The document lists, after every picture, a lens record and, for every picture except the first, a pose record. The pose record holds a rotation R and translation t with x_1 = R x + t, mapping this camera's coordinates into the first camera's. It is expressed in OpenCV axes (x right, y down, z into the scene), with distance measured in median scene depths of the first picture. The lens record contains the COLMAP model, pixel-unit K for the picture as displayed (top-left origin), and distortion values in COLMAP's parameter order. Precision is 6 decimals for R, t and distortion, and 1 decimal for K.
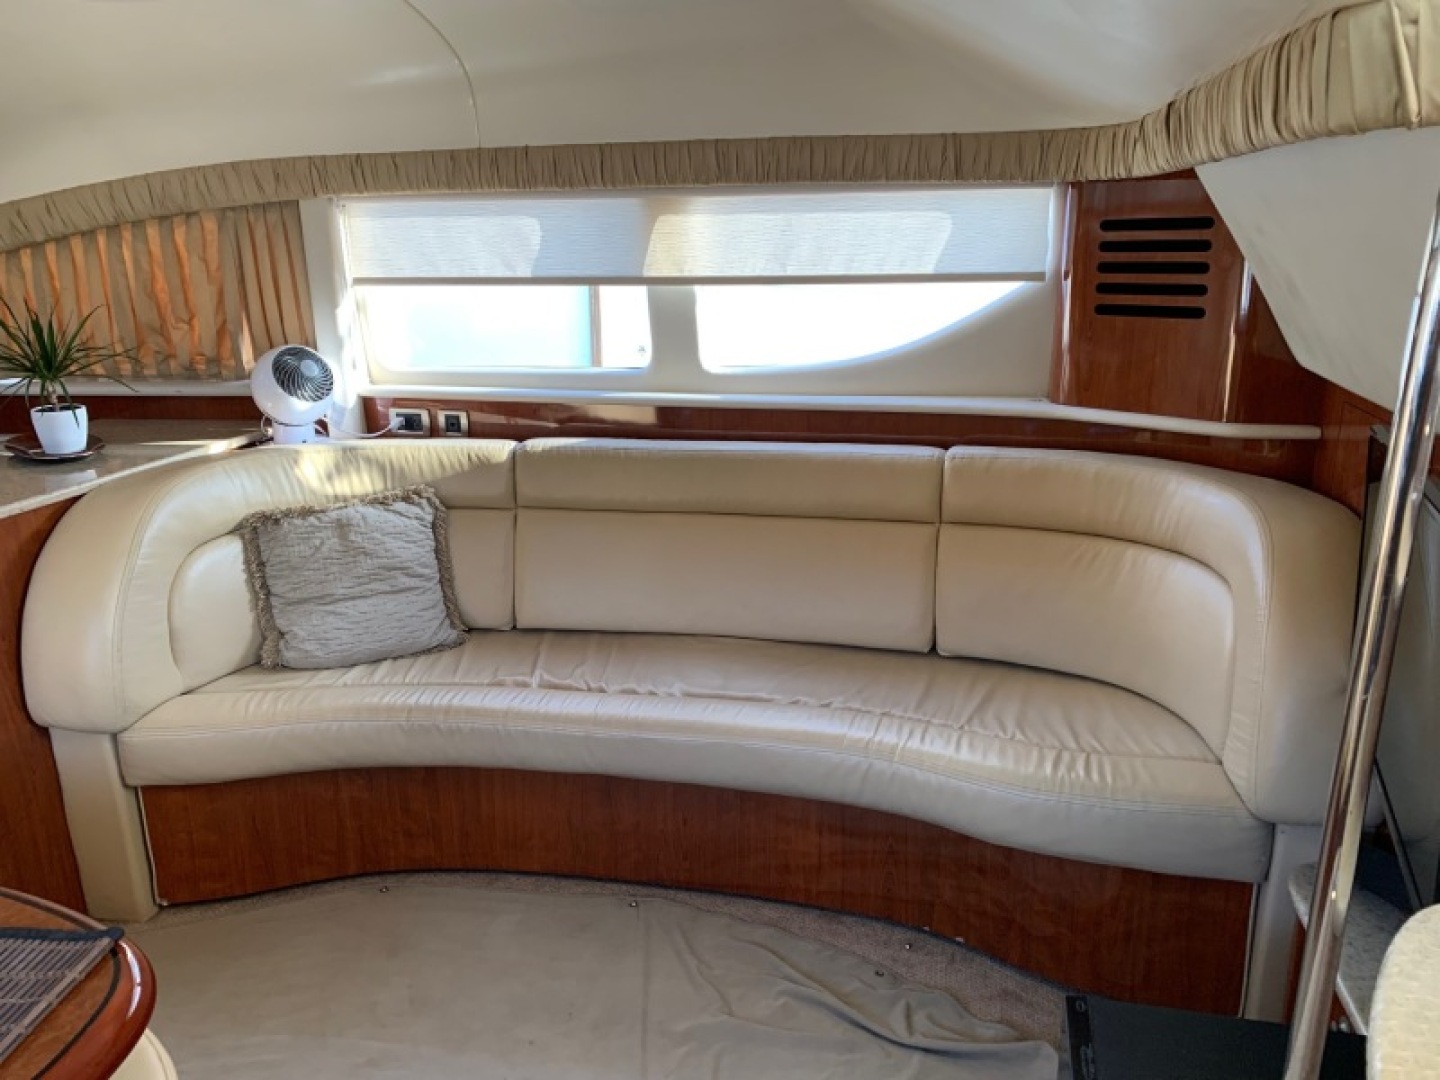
lens RADIAL K [[1113.2, 0, 719.9], [0, 1113.2, 541.6], [0, 0, 1]] dist [0.016832, -0.001362]
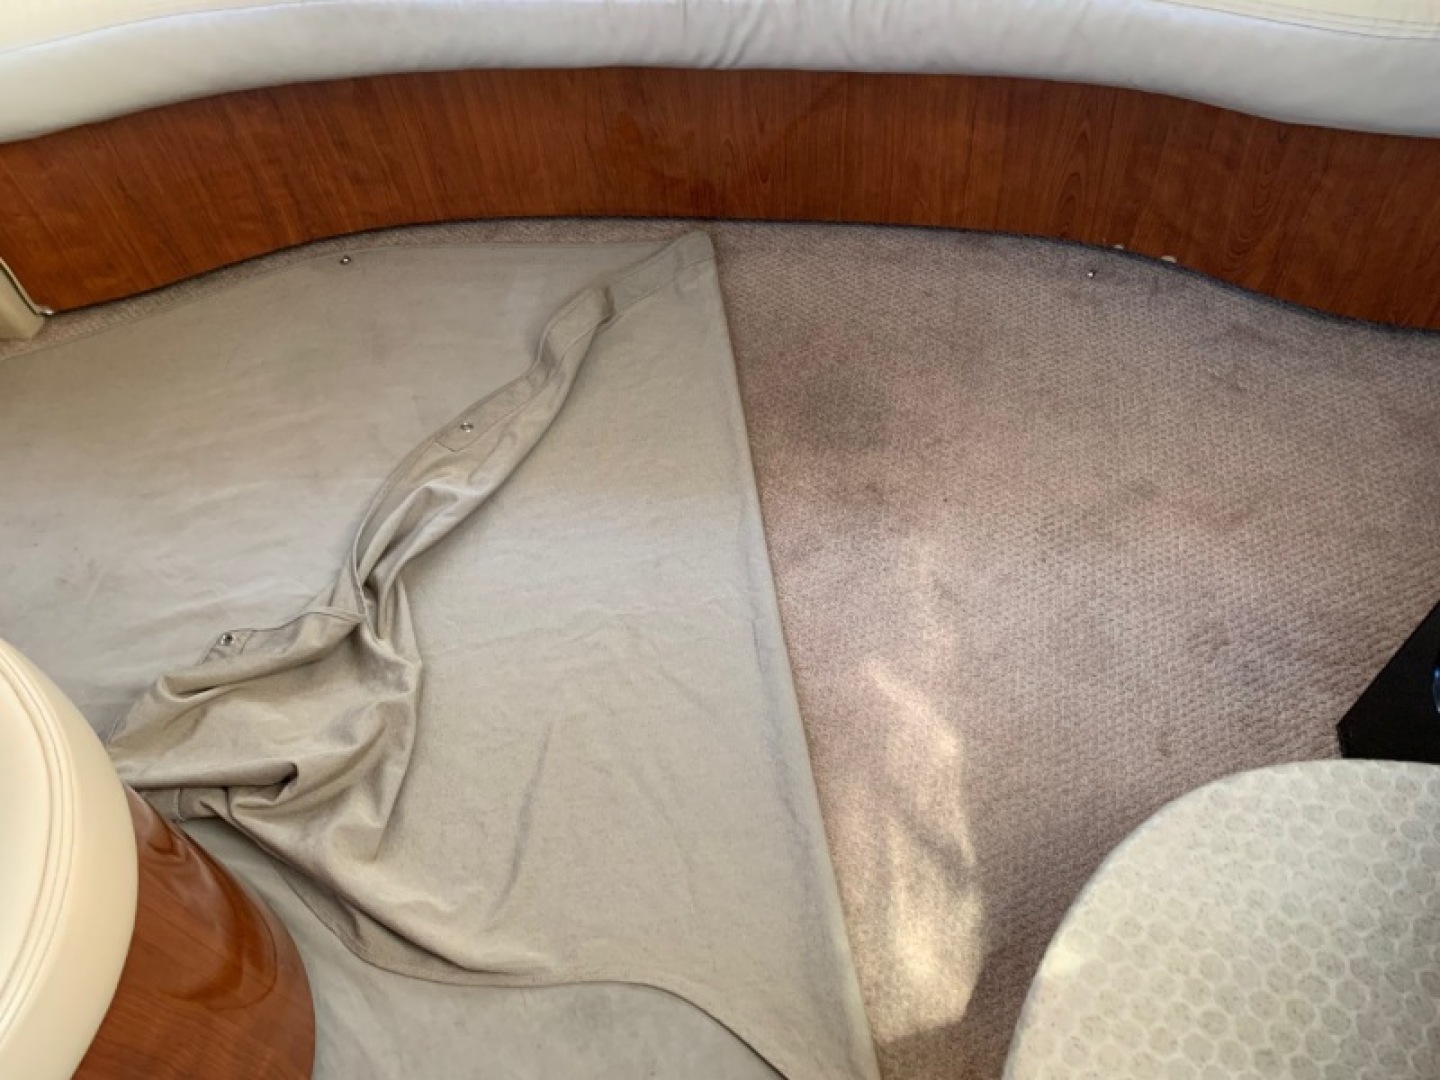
lens RADIAL K [[1113.2, 0, 716.3], [0, 1113.2, 540.3], [0, 0, 1]] dist [0.016832, -0.001362]
pose [[0.995382, -0.091567, -0.028818, -0.061774], [0.090182, 0.789110, 0.607596, 0.040760], [-0.032895, -0.607389, 0.793723, 0.325852]]
